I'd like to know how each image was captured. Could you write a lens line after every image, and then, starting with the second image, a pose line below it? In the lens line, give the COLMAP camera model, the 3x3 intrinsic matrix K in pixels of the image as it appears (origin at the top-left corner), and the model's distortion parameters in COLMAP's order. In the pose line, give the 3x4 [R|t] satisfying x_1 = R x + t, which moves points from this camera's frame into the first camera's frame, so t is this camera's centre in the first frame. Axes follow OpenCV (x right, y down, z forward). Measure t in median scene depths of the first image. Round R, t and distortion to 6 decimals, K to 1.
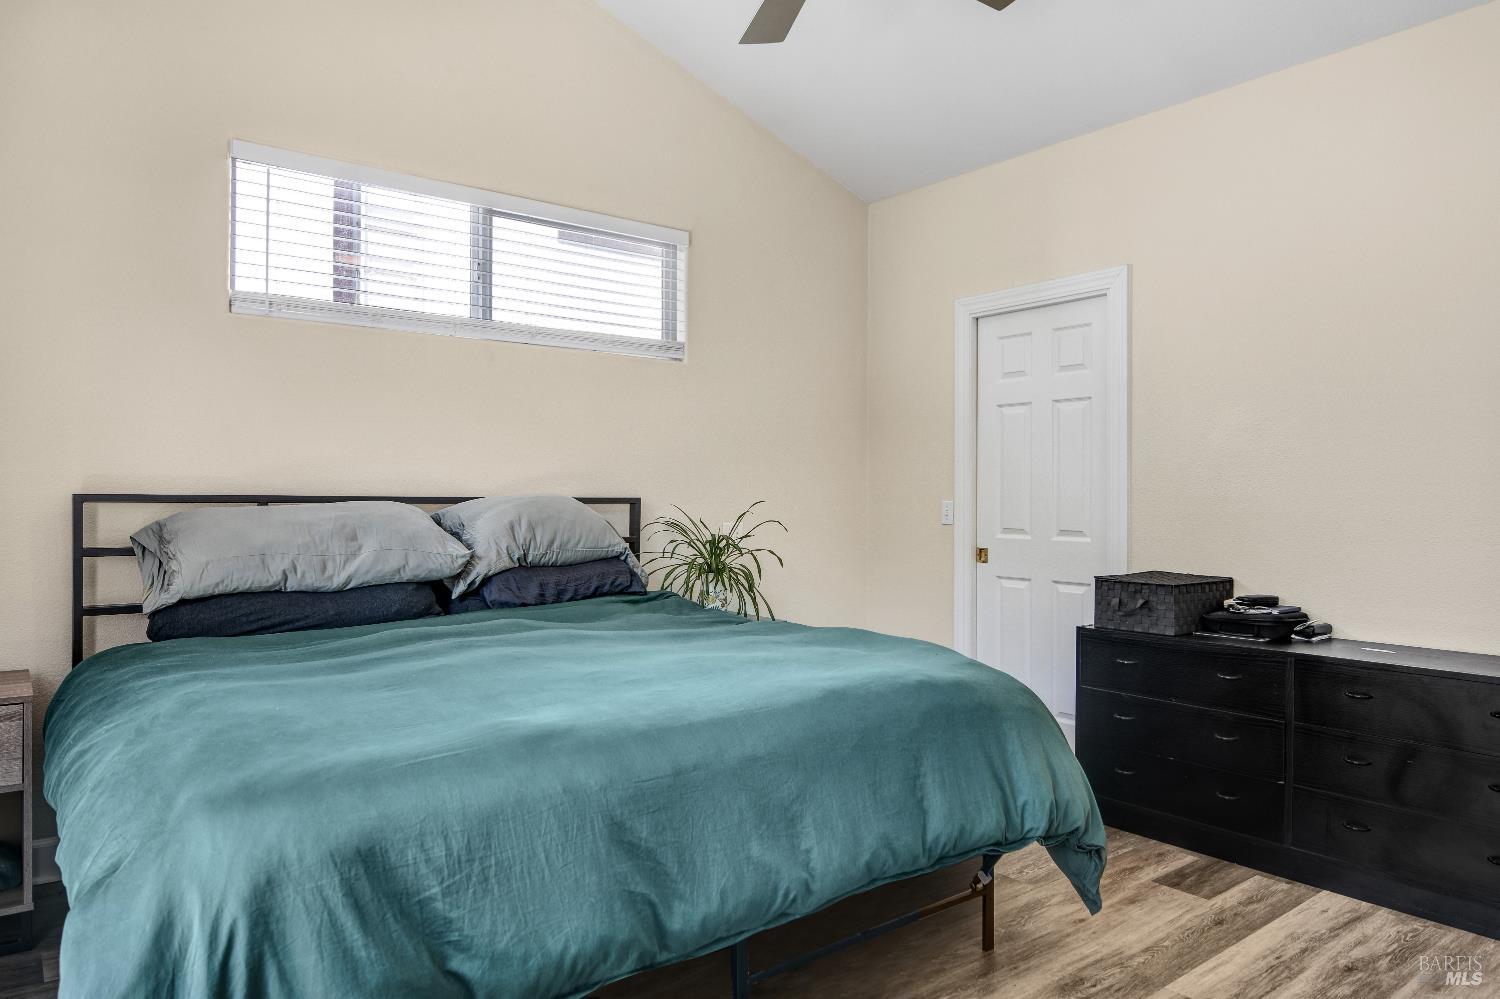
lens RADIAL K [[940.5, 0, 757.9], [0, 940.5, 495.5], [0, 0, 1]] dist [-0.006796, -0.000823]
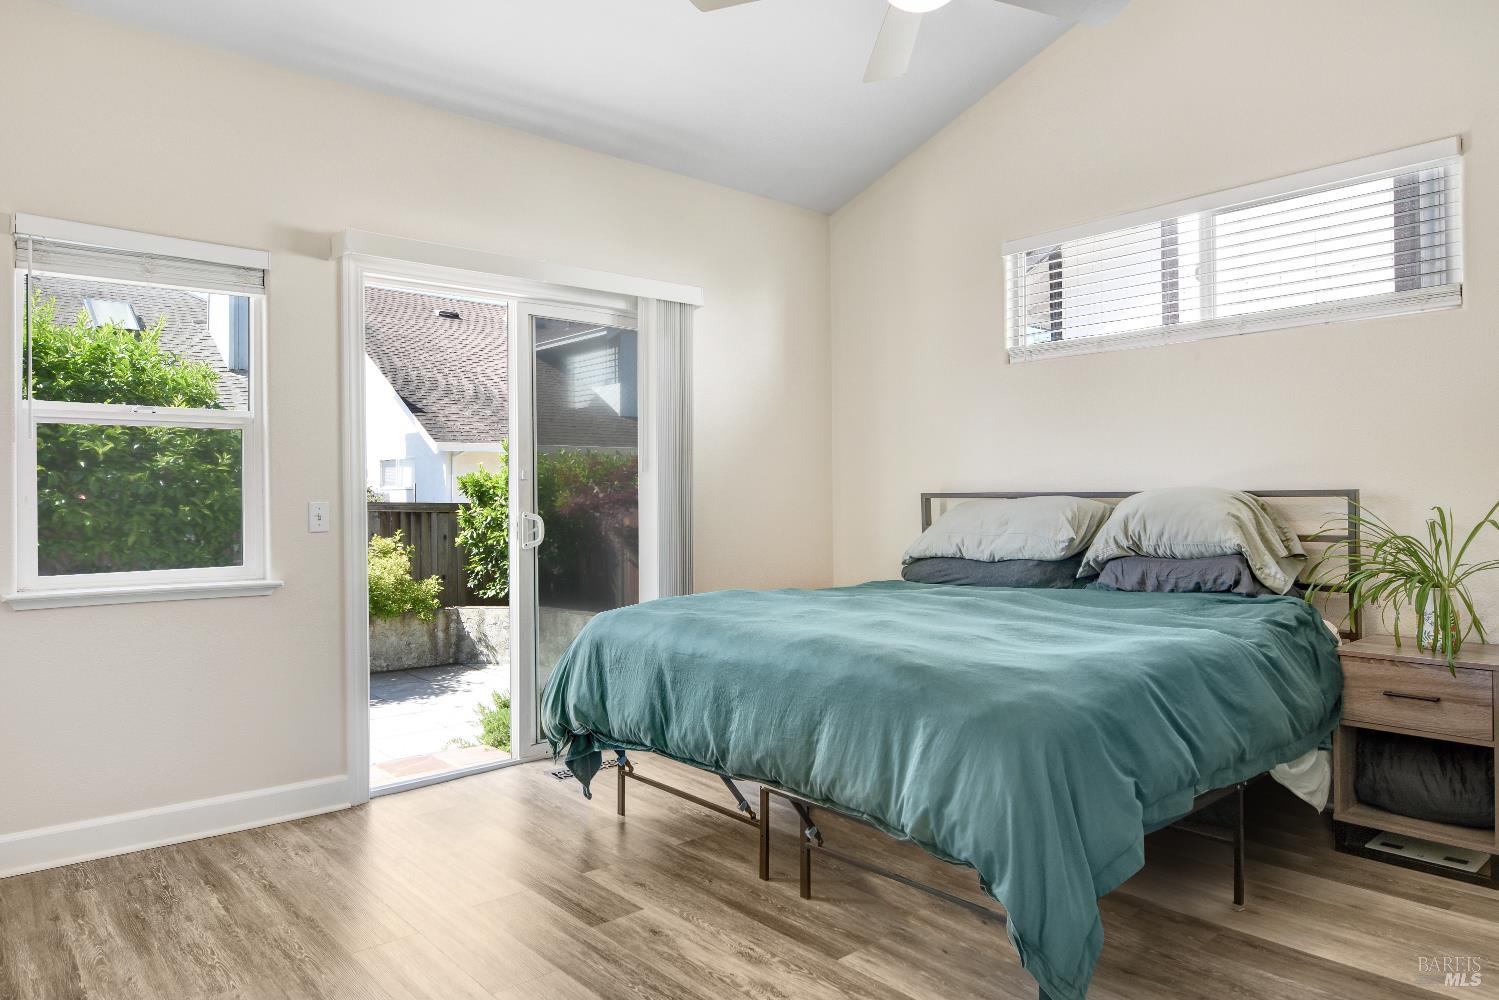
lens RADIAL K [[939.9, 0, 757.4], [0, 939.9, 496.0], [0, 0, 1]] dist [-0.006796, -0.000823]
pose [[0.075521, -0.005919, -0.997127, 0.805348], [0.012046, 0.999915, -0.005023, 0.007000], [0.997071, -0.011632, 0.075586, 0.489612]]
